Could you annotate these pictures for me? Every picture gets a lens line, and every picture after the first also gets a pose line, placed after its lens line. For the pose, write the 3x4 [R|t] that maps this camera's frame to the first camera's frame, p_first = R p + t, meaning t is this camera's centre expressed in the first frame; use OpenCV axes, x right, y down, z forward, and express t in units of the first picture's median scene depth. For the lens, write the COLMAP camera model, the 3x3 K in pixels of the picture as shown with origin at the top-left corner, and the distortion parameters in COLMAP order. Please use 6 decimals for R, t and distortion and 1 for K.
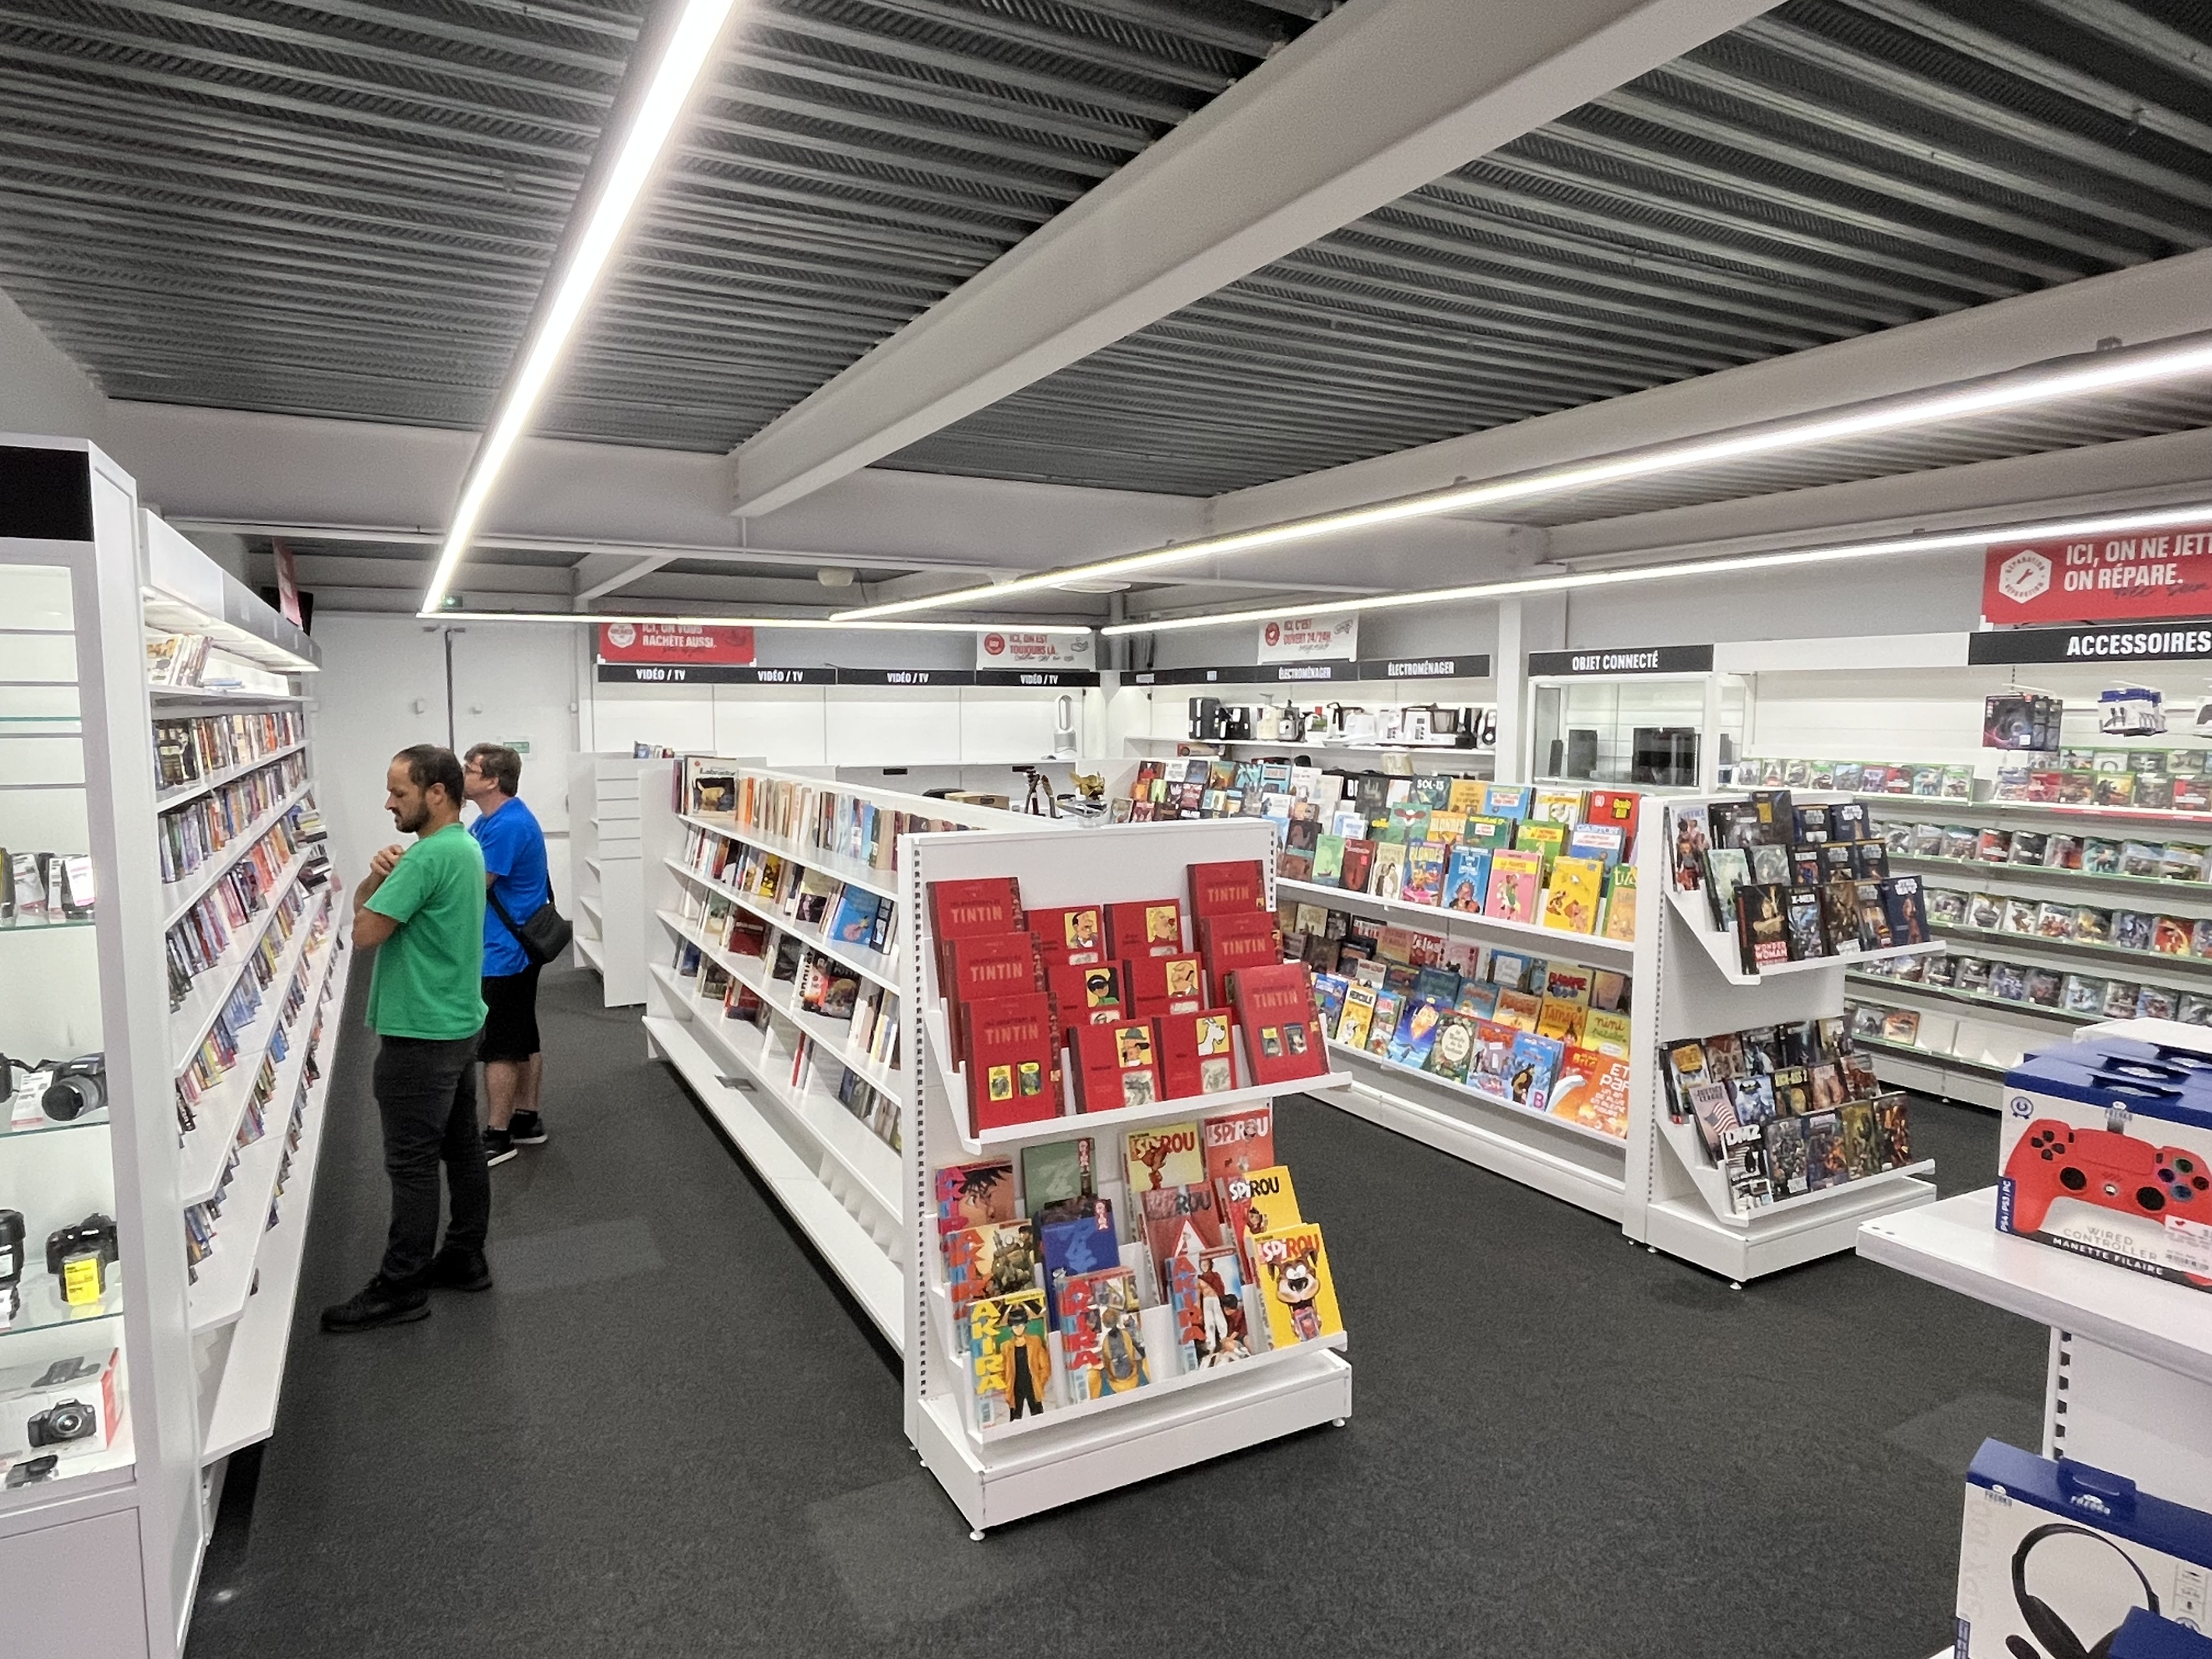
lens RADIAL K [[1344.8, 0, 1106.0], [0, 1344.8, 829.5], [0, 0, 1]] dist [0.003660, 0.000845]
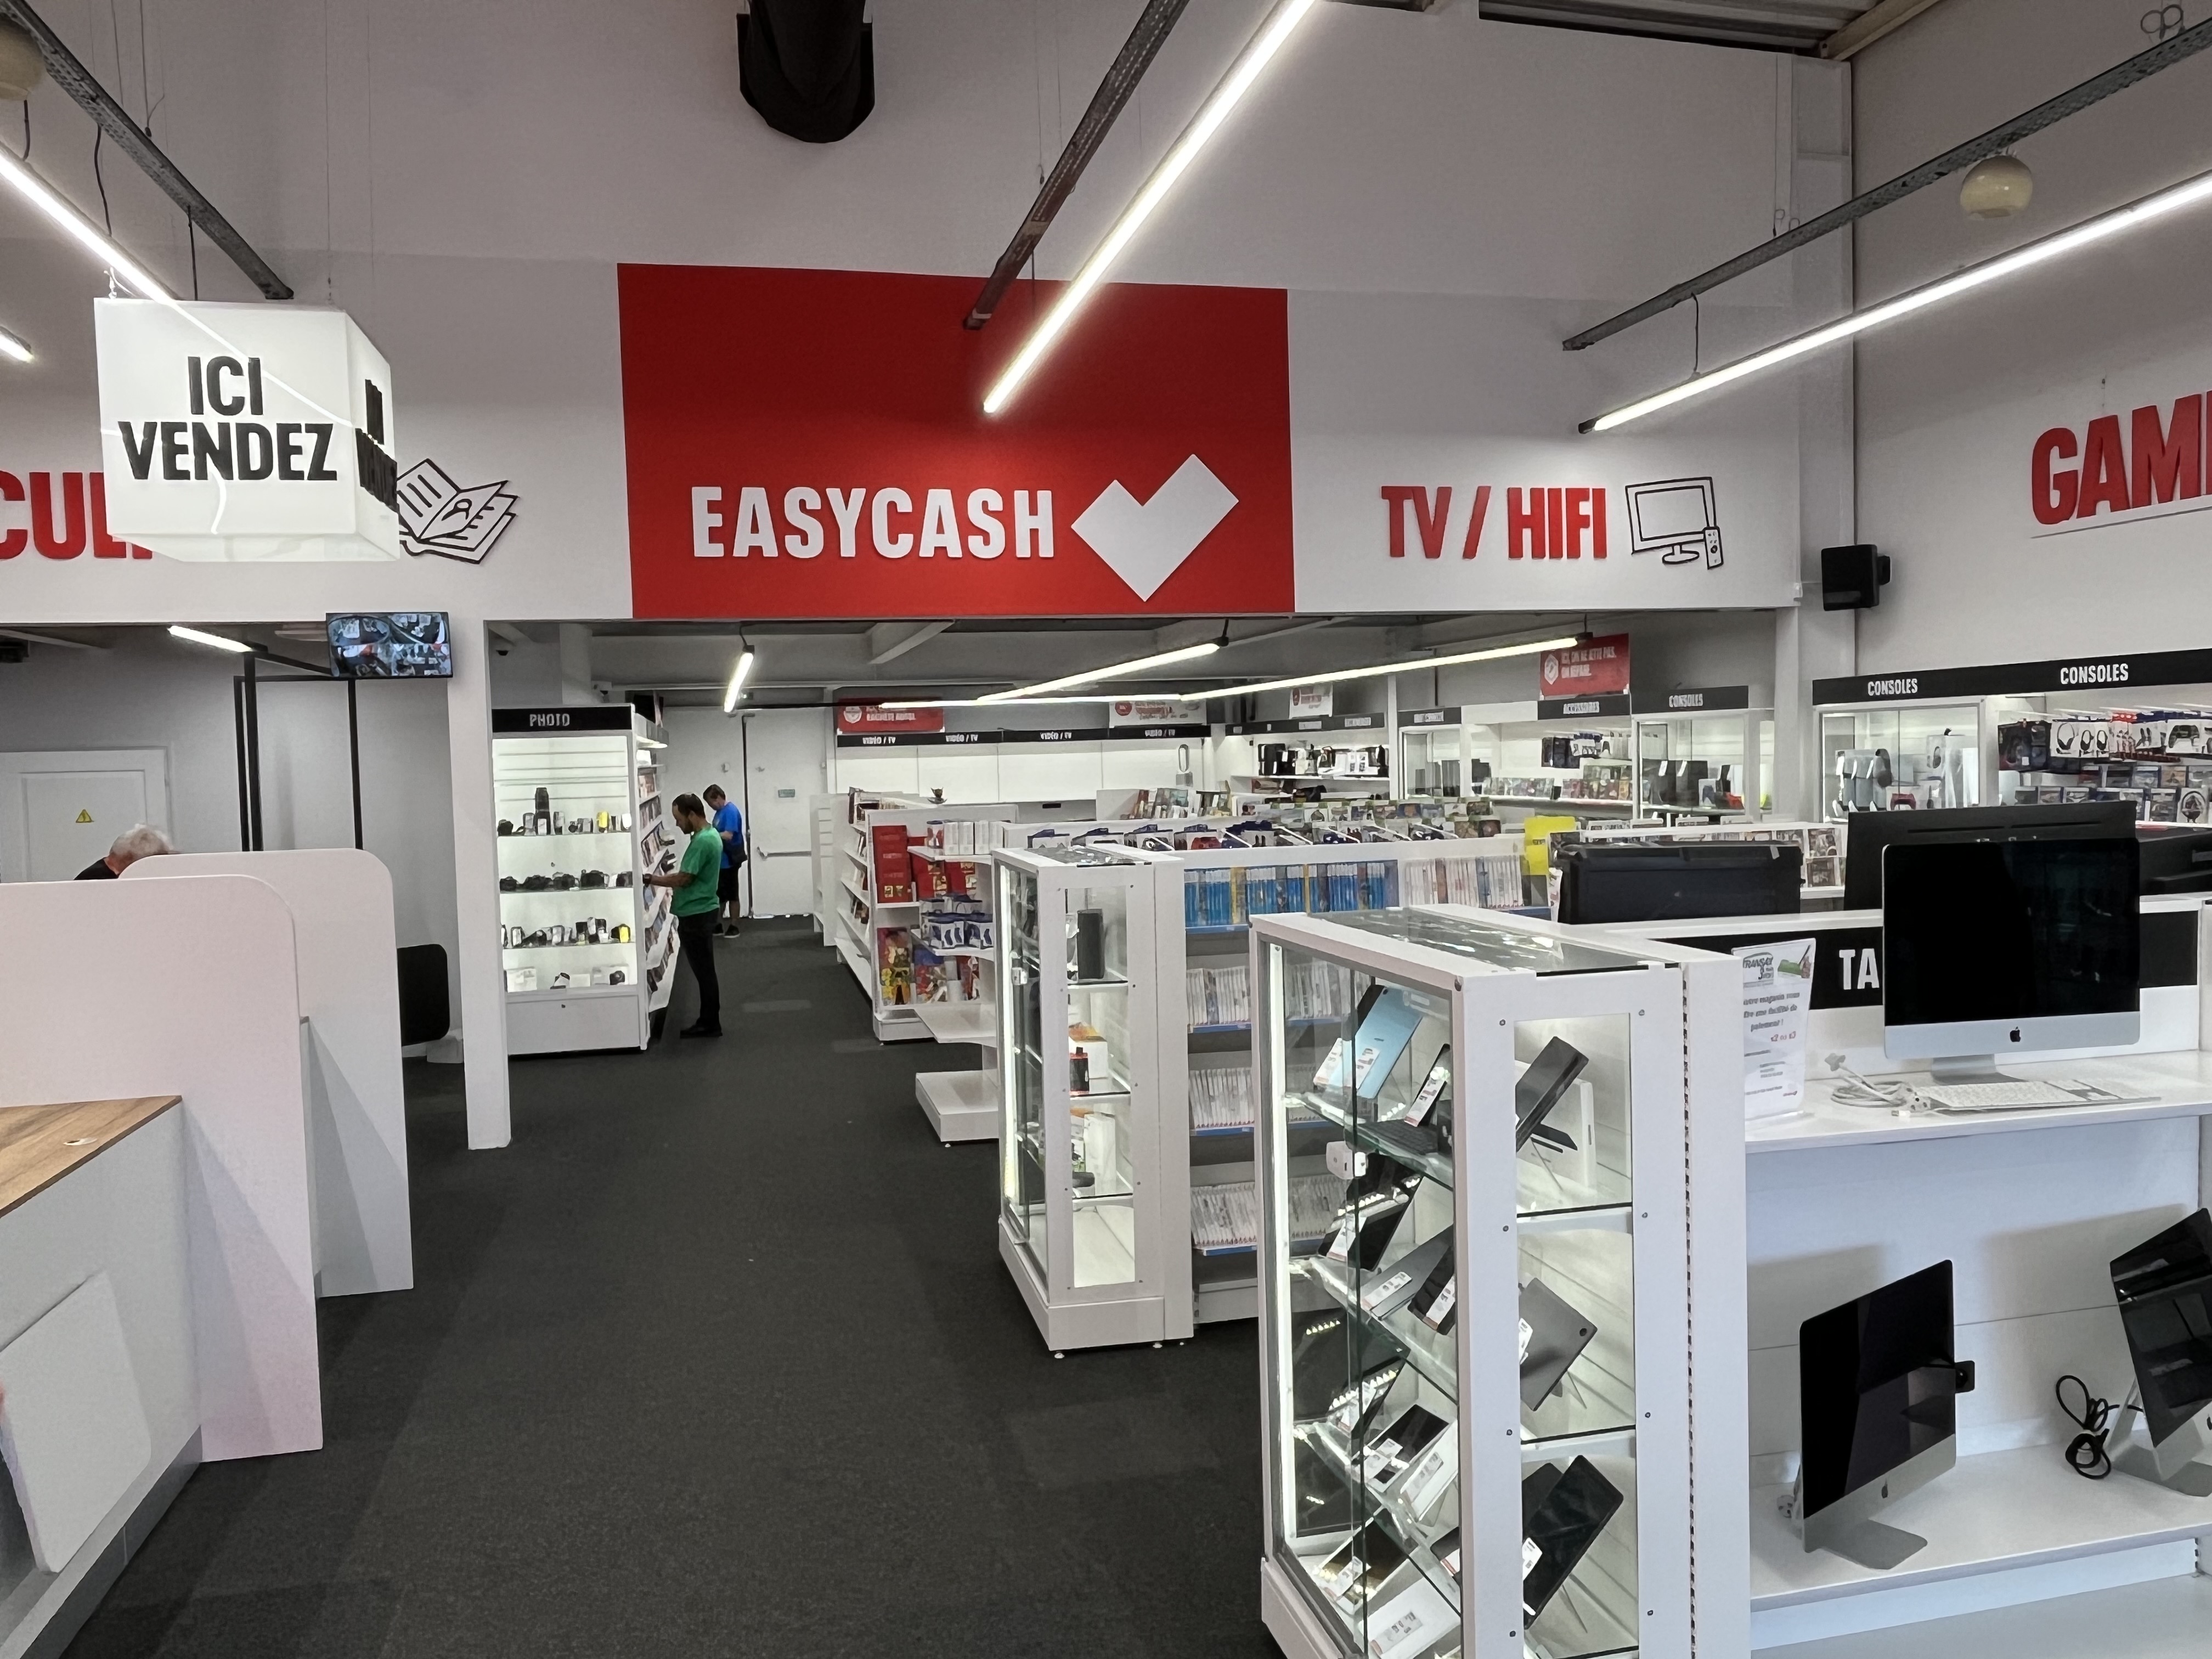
lens RADIAL K [[1633.3, 0, 1106.0], [0, 1633.3, 829.5], [0, 0, 1]] dist [-0.004837, -0.000405]
pose [[0.967949, -0.018504, -0.250465, 0.354790], [0.008512, 0.999126, -0.040920, 0.055787], [0.251003, 0.037476, 0.967261, -0.651650]]
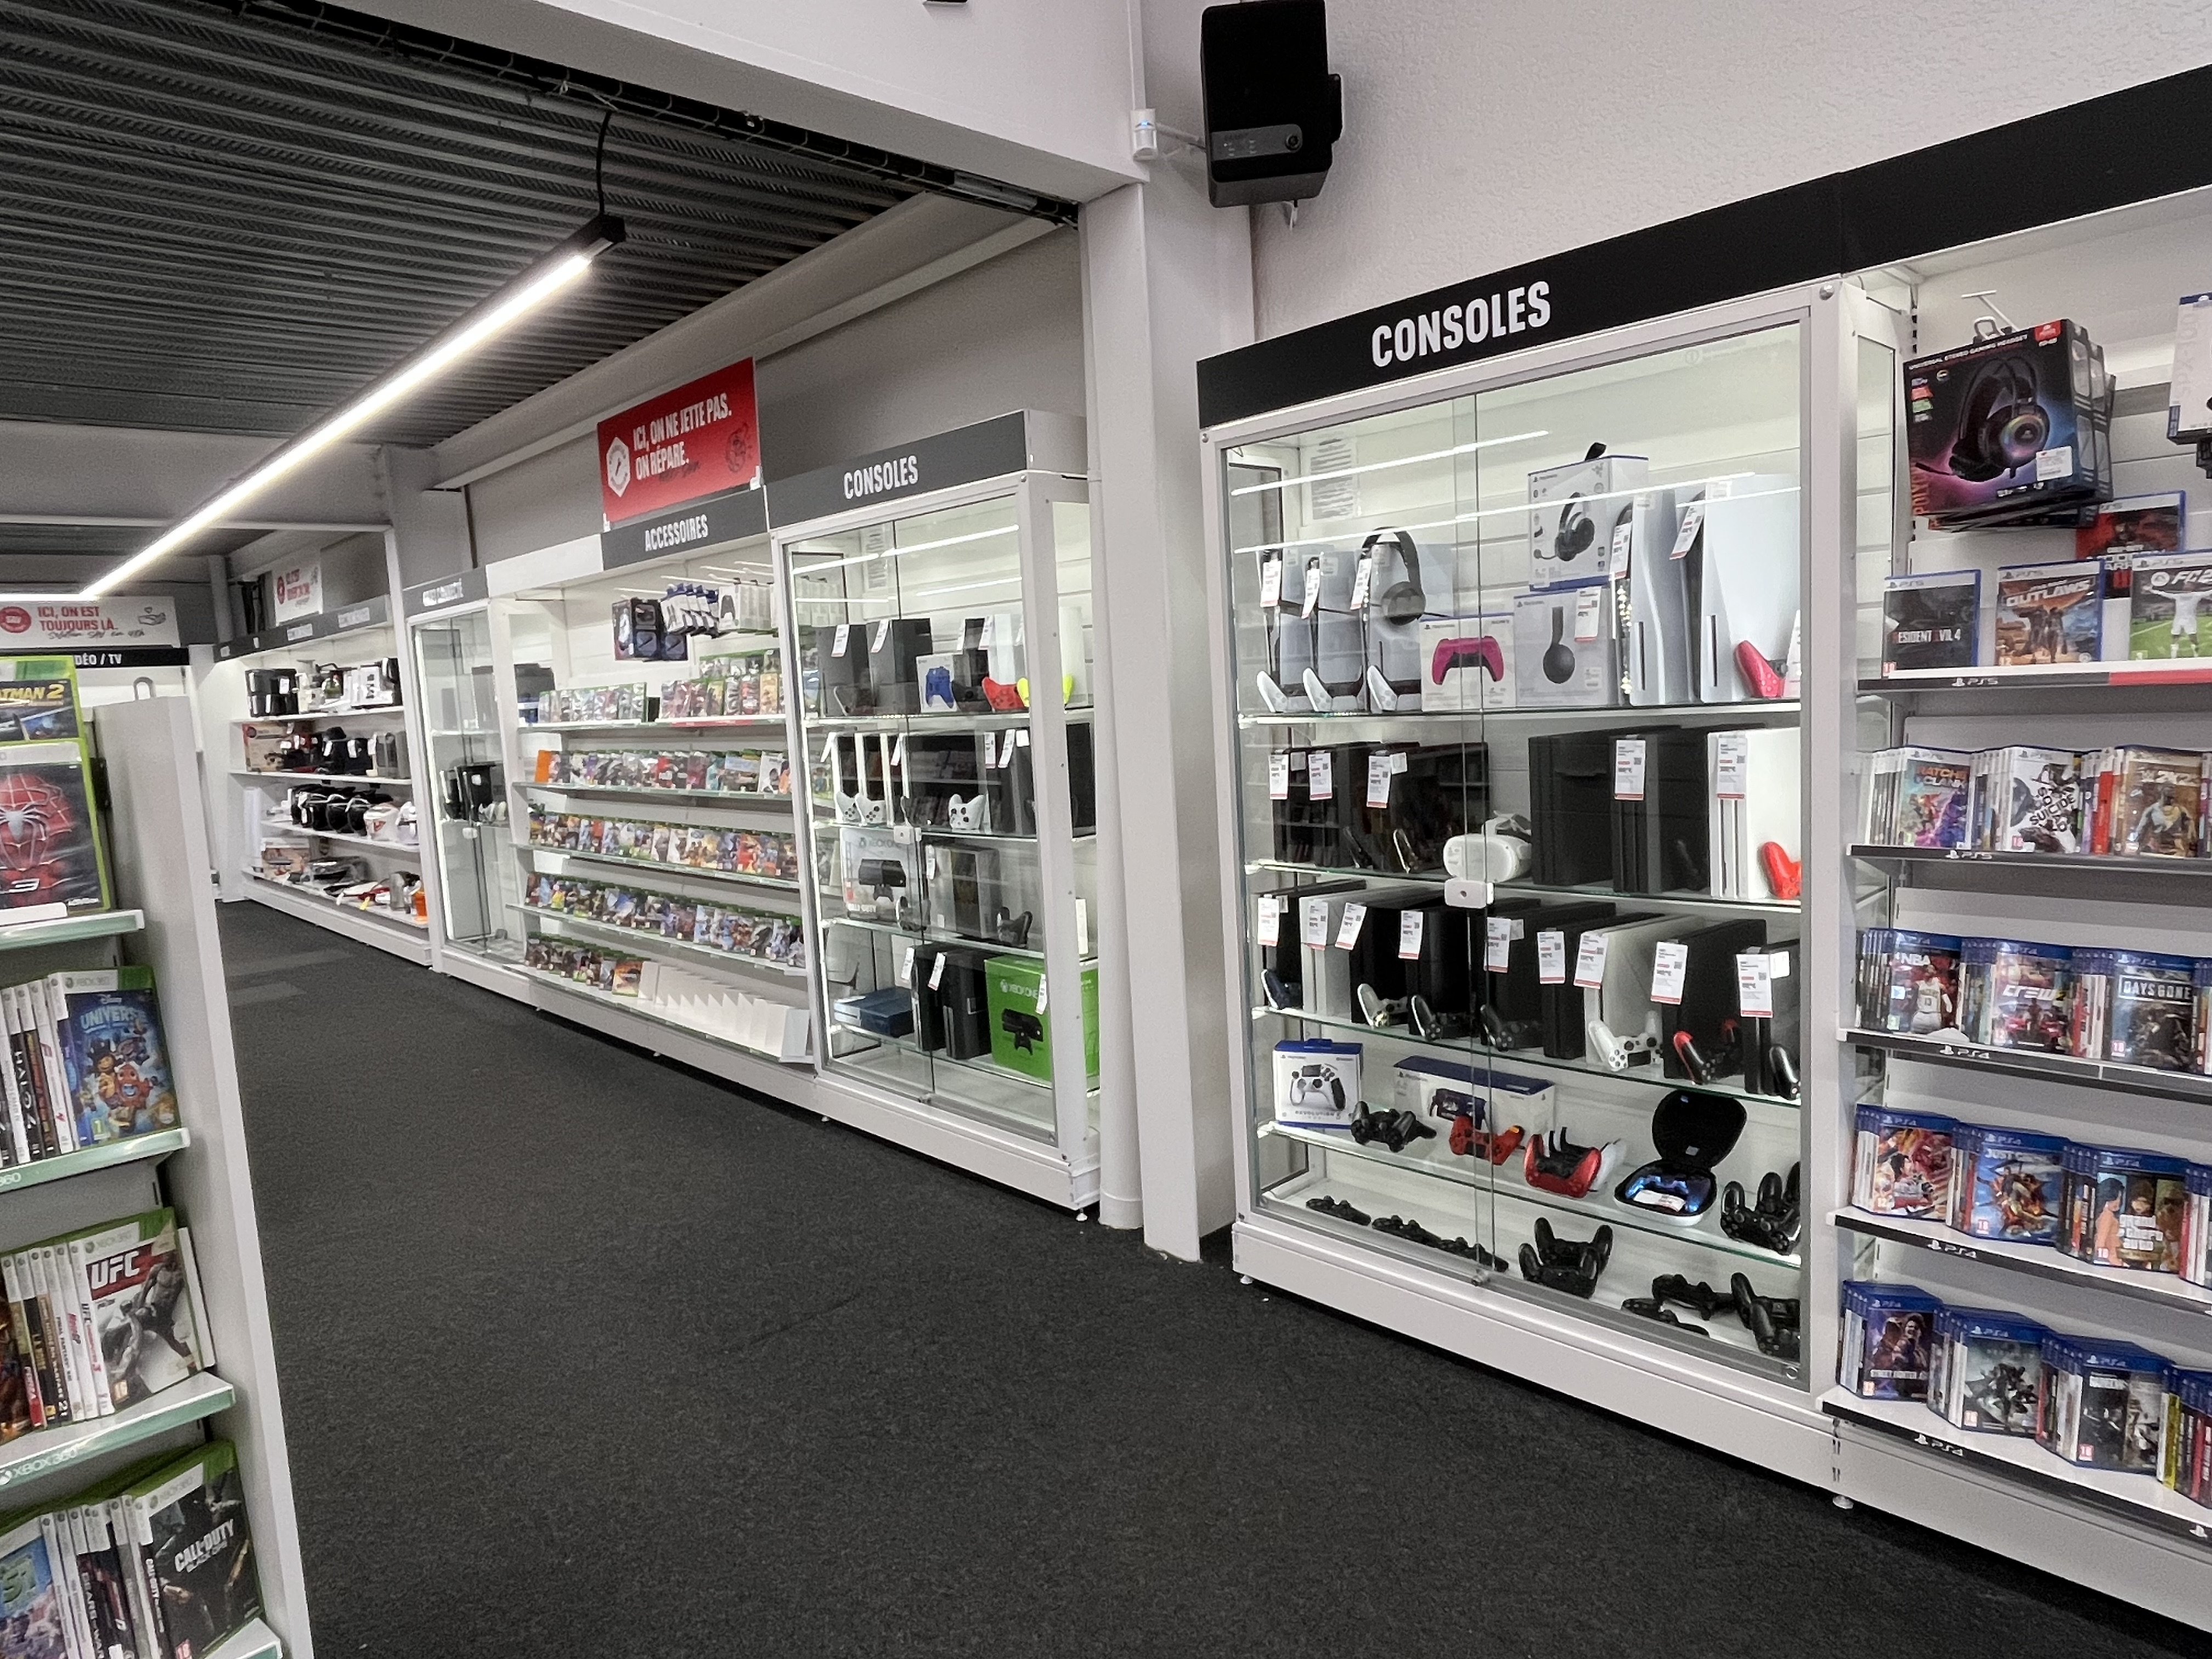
lens RADIAL K [[1339.1, 0, 1108.2], [0, 1339.1, 802.7], [0, 0, 1]] dist [-0.001339, -0.000718]
pose [[0.961590, -0.086822, 0.260399, 0.406551], [0.087023, 0.996148, 0.010778, 0.029104], [-0.260331, 0.012296, 0.965441, 0.030934]]
